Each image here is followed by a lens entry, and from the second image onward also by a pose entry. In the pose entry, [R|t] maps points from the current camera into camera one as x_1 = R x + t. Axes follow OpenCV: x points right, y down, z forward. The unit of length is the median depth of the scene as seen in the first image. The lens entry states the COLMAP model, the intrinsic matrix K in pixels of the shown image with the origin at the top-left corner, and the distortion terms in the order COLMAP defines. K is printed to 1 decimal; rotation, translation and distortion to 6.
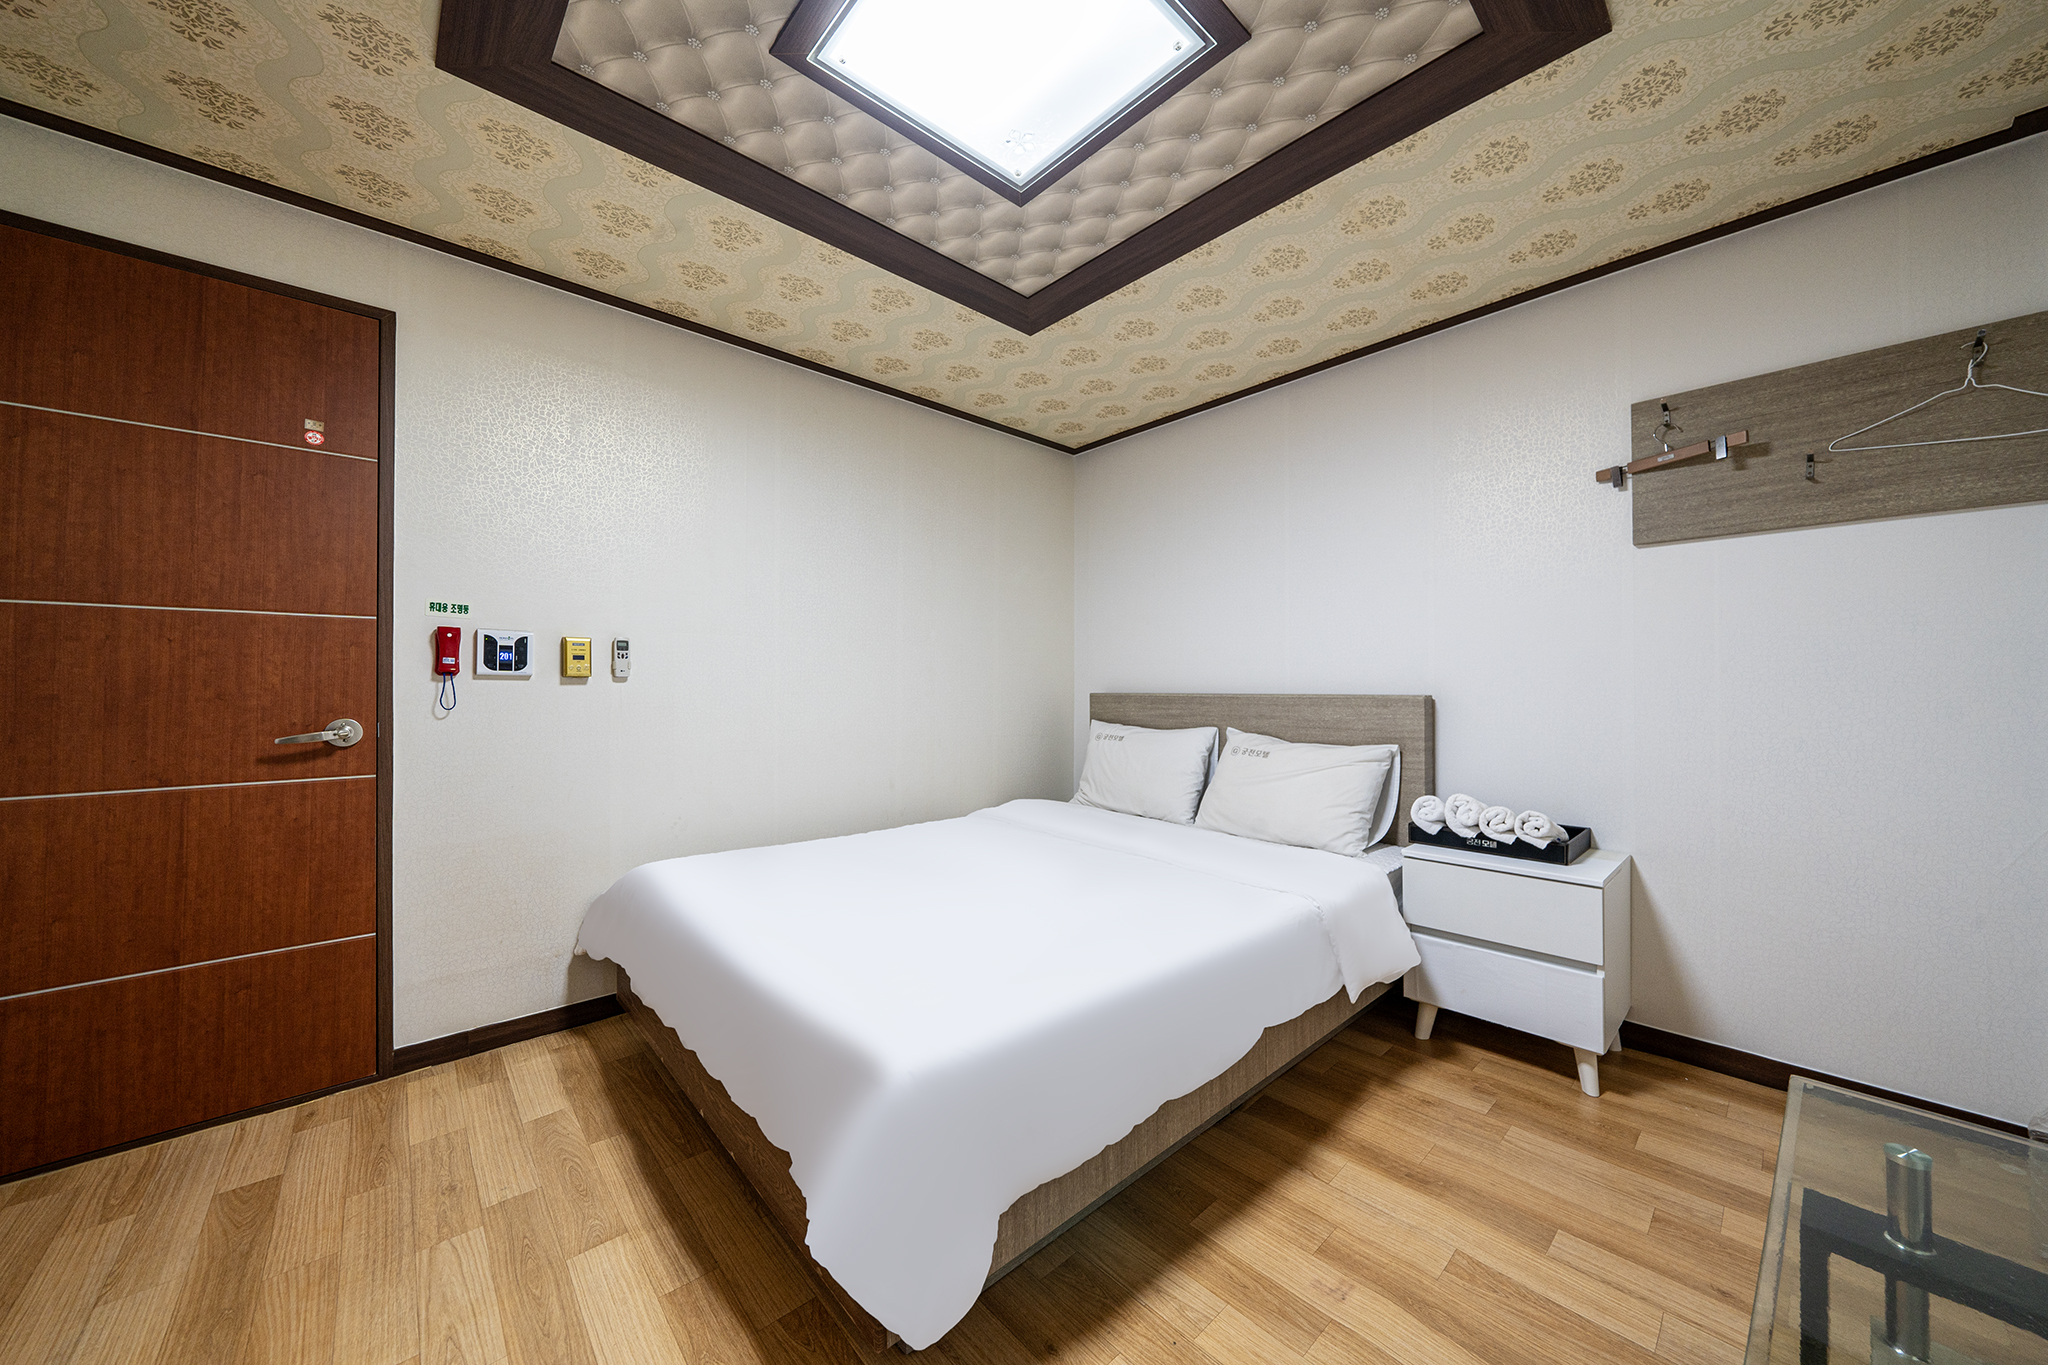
lens RADIAL K [[708.0, 0, 1031.0], [0, 708.0, 683.2], [0, 0, 1]] dist [-0.008595, 0.000080]
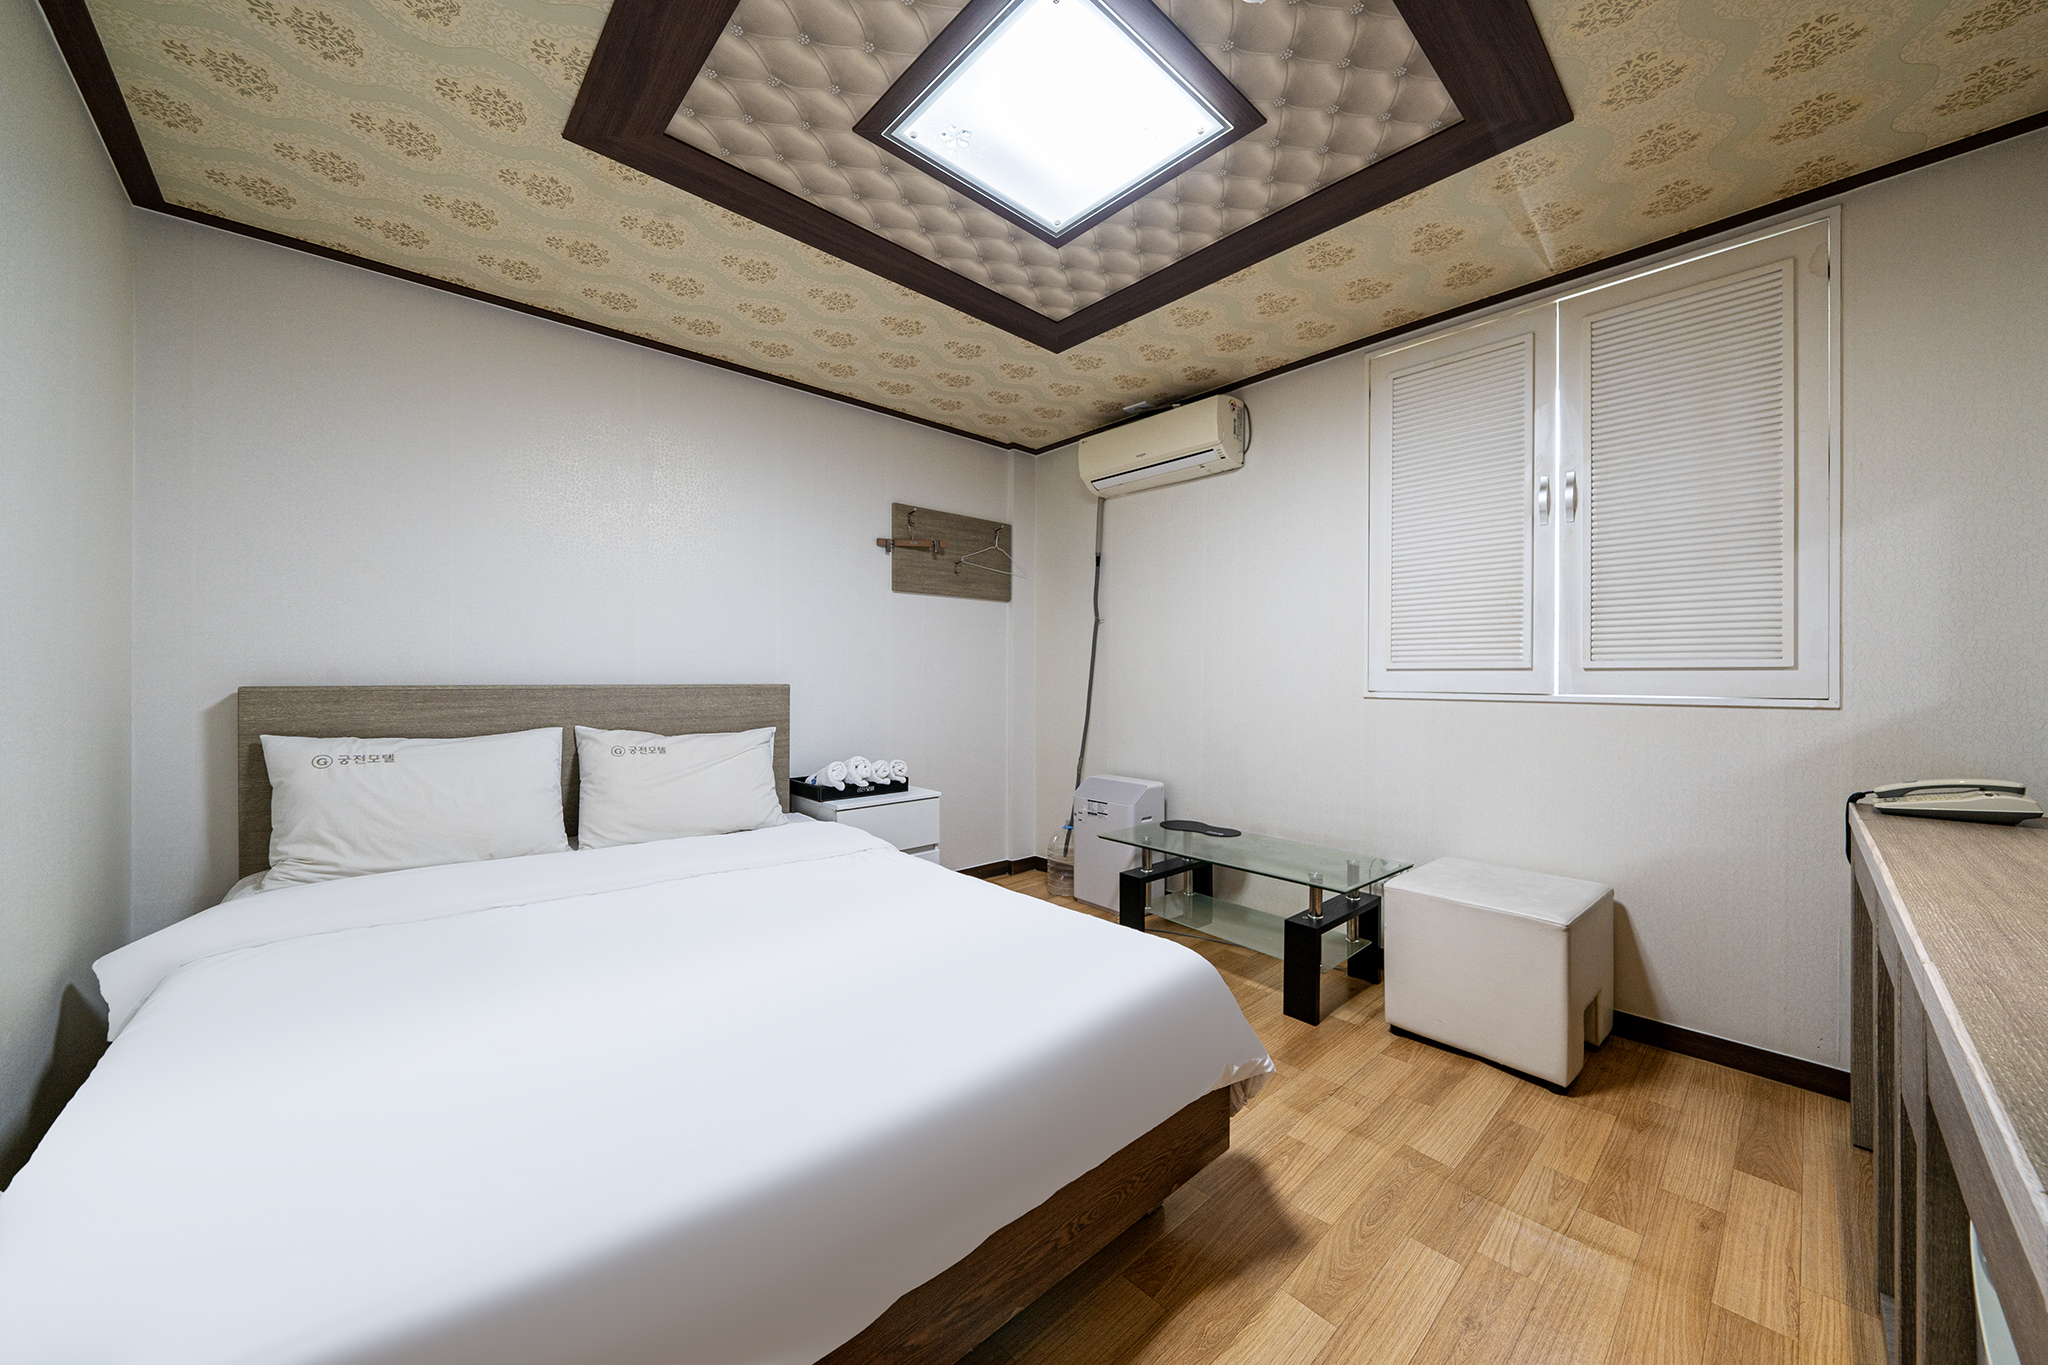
lens RADIAL K [[699.8, 0, 1013.1], [0, 699.8, 654.5], [0, 0, 1]] dist [0.013316, 0.000040]
pose [[0.026212, 0.022327, 0.999407, -0.776279], [-0.017060, 0.999615, -0.021885, -0.016381], [-0.999511, -0.016476, 0.026583, 0.699528]]
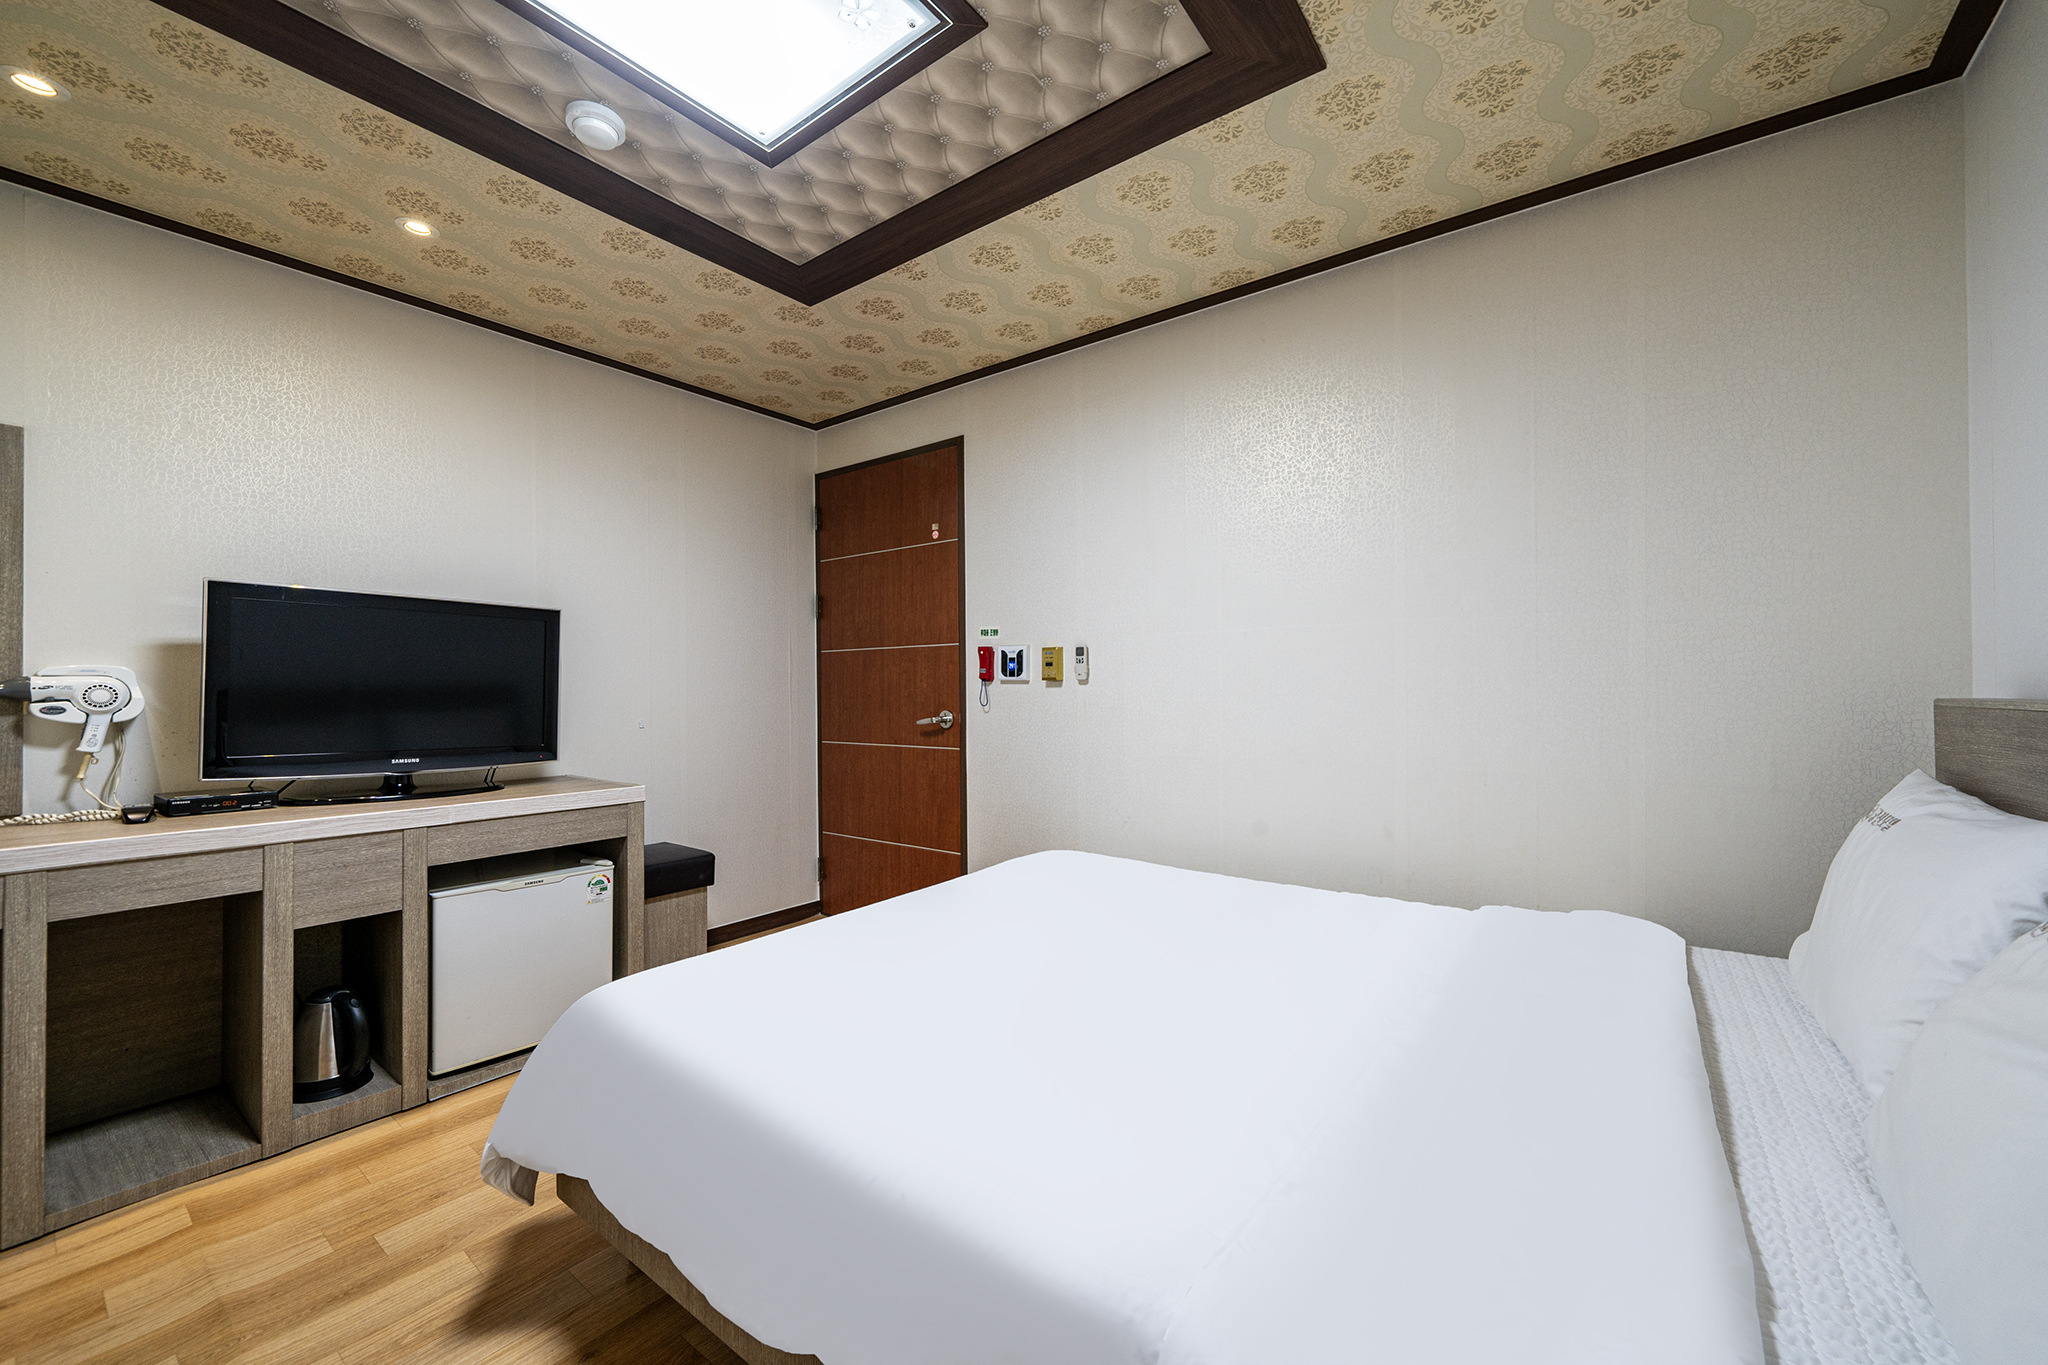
lens RADIAL K [[797.8, 0, 1066.9], [0, 797.8, 691.1], [0, 0, 1]] dist [-0.003619, -0.000121]
pose [[0.190876, 0.002864, -0.981610, 0.727655], [0.012137, 0.999912, 0.005278, 0.001869], [0.981539, -0.012921, 0.190824, 0.828846]]
